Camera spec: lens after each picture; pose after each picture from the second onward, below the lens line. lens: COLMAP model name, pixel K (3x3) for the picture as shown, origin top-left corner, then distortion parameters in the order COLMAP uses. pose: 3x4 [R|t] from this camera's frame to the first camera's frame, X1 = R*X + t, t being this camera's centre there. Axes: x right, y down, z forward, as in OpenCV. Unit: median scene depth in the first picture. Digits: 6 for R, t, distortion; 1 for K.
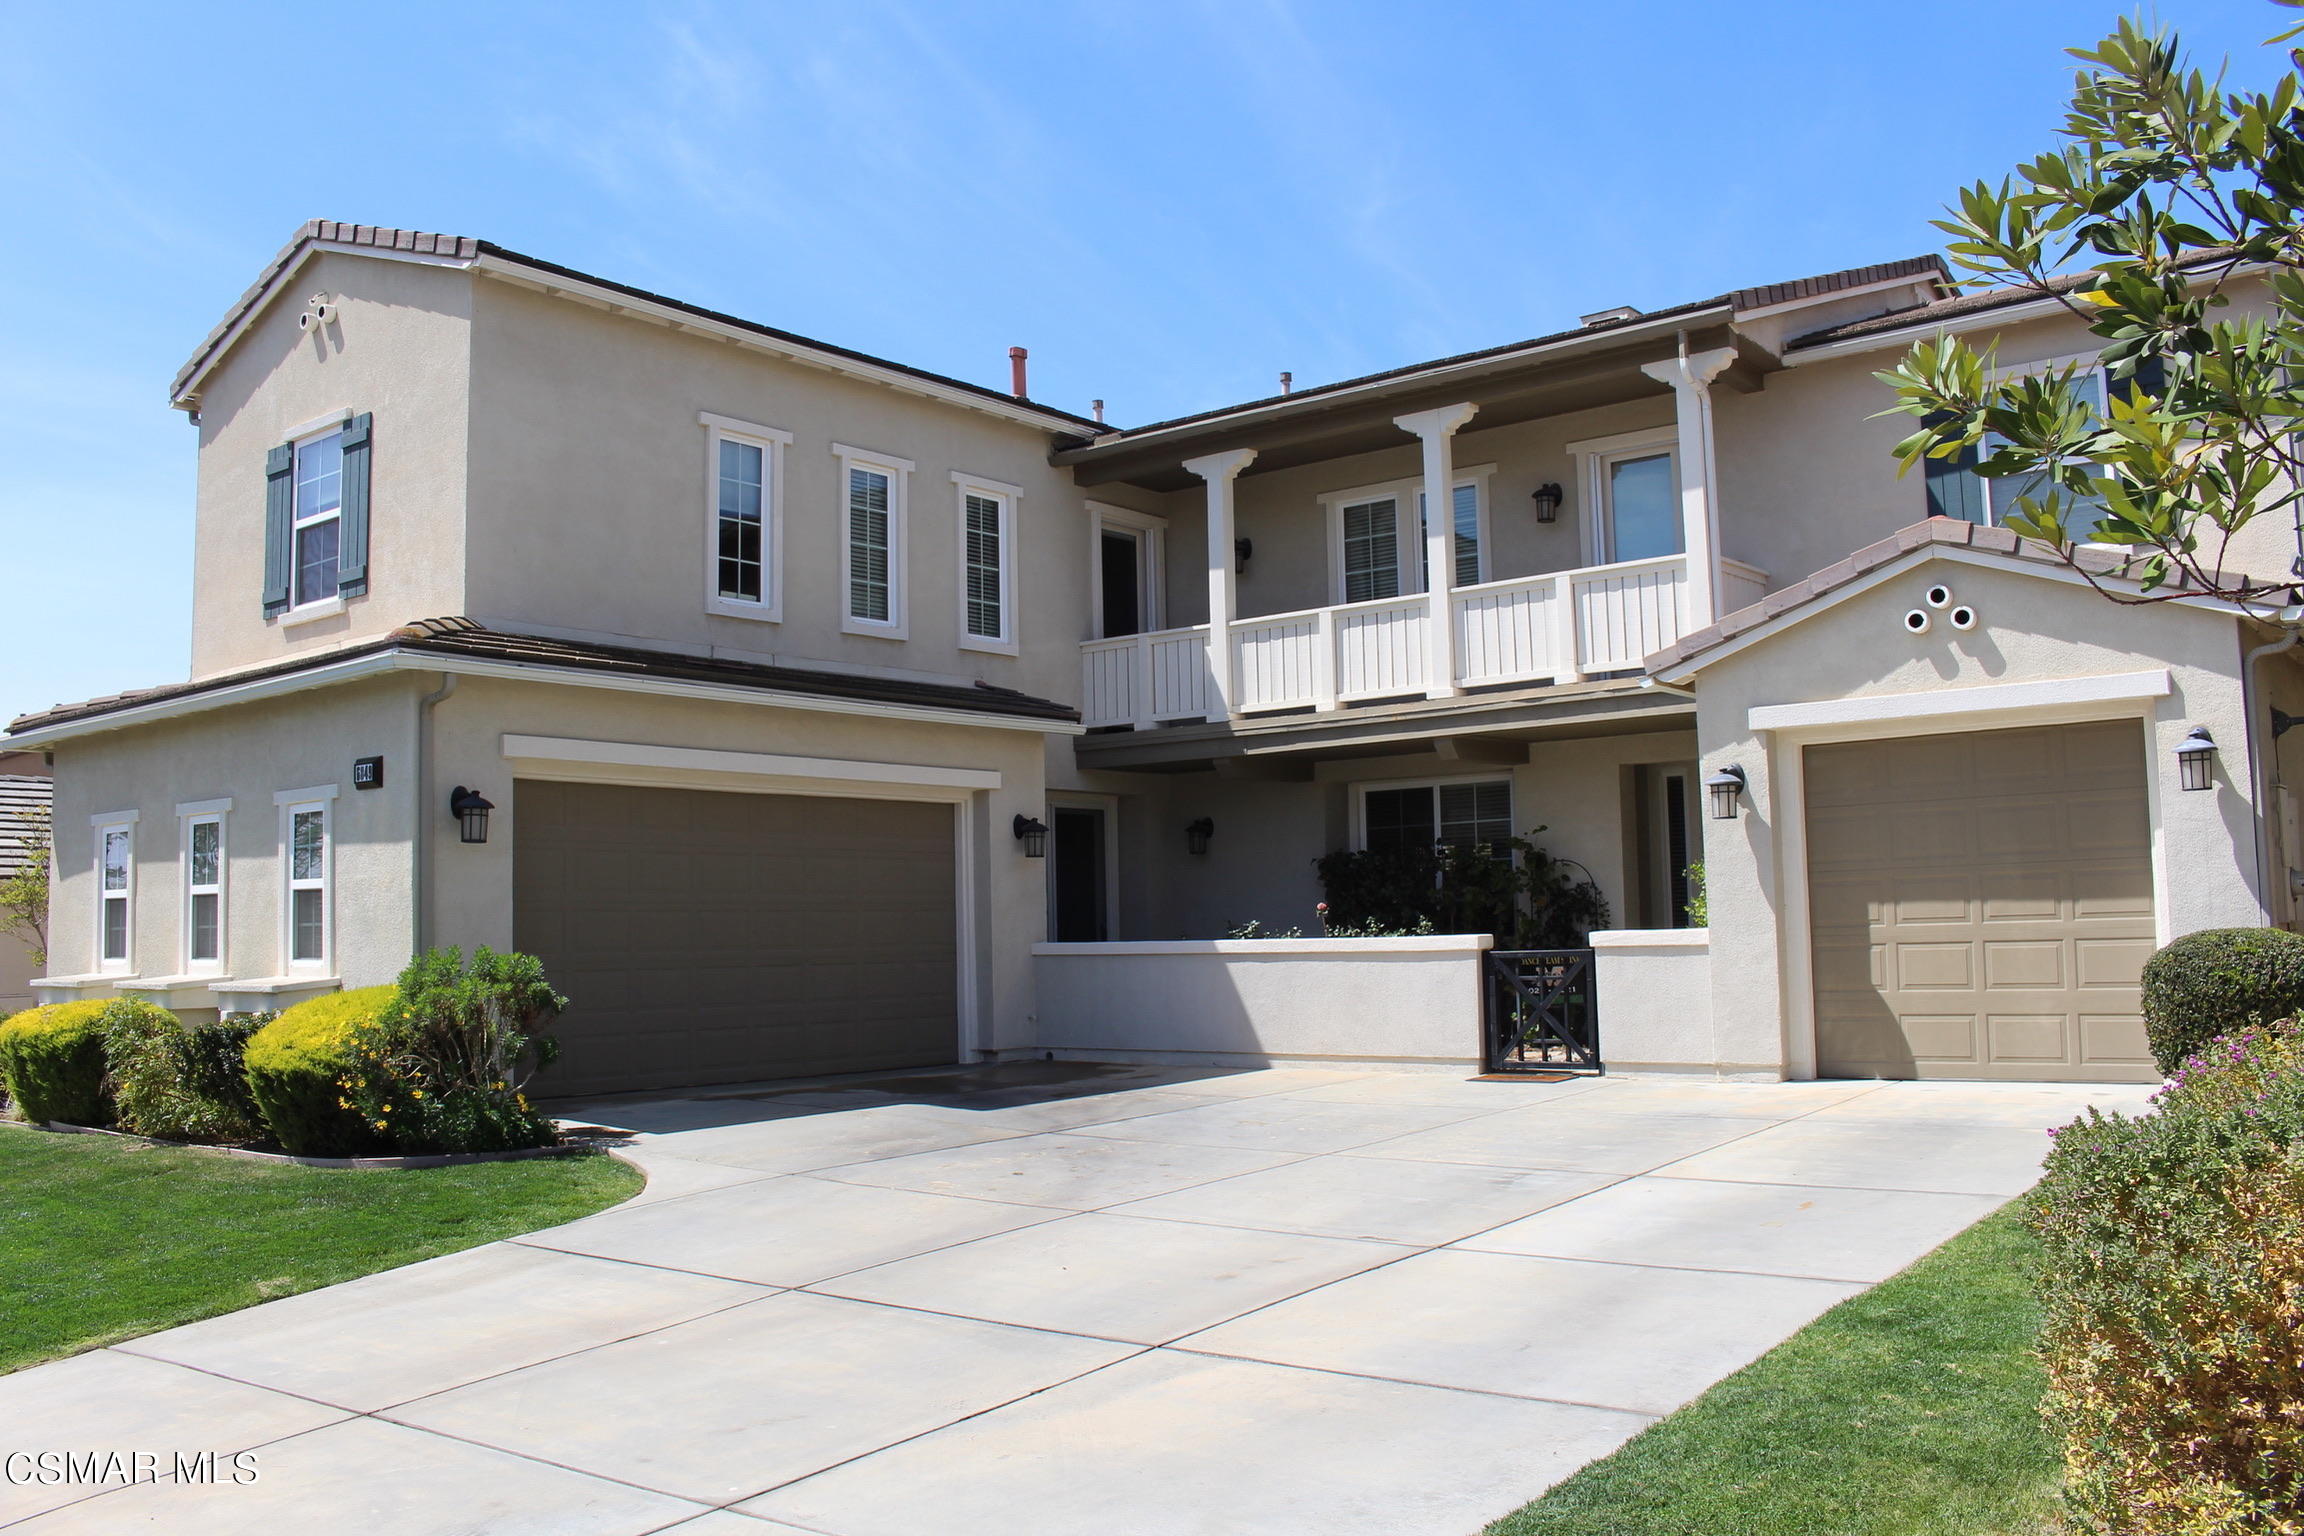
lens RADIAL K [[1899.5, 0, 1152.3], [0, 1899.5, 754.2], [0, 0, 1]] dist [-0.122596, 0.037532]
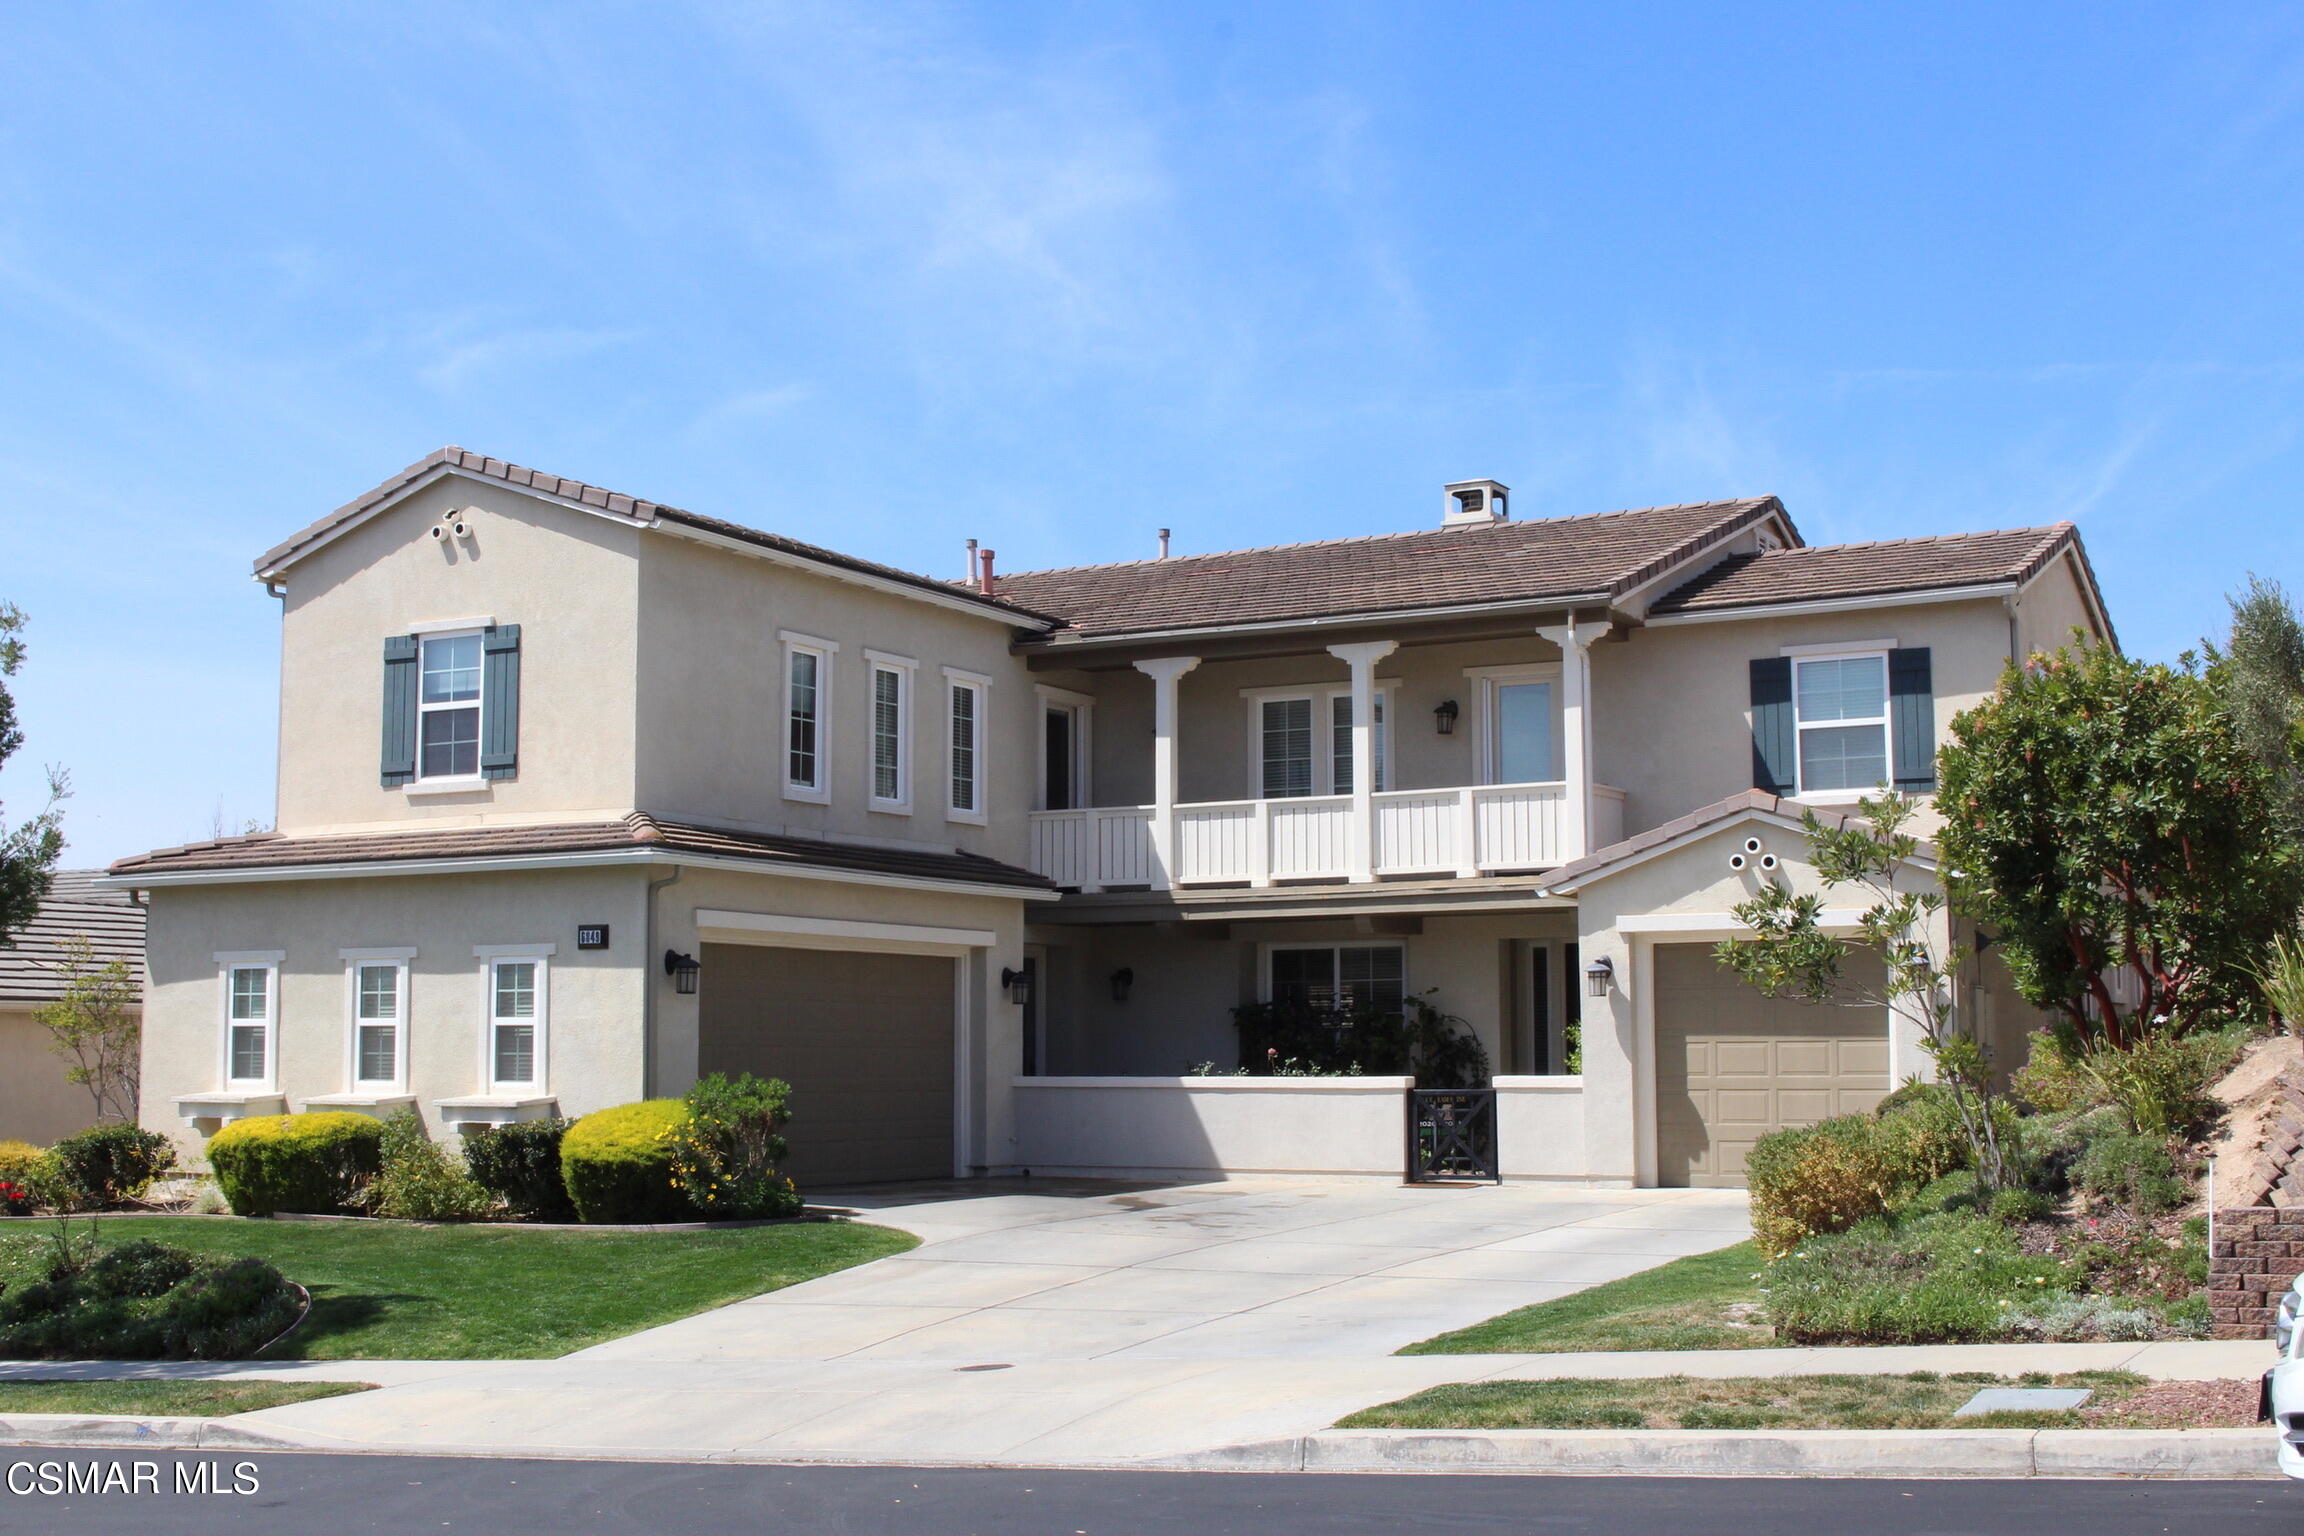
lens RADIAL K [[2707.2, 0, 1144.9], [0, 2707.2, 784.0], [0, 0, 1]] dist [-0.061541, 0.000000]
pose [[0.985672, 0.036271, 0.164729, -0.294834], [-0.034354, 0.999305, -0.014470, -0.067559], [-0.165140, 0.008603, 0.986233, -0.749536]]
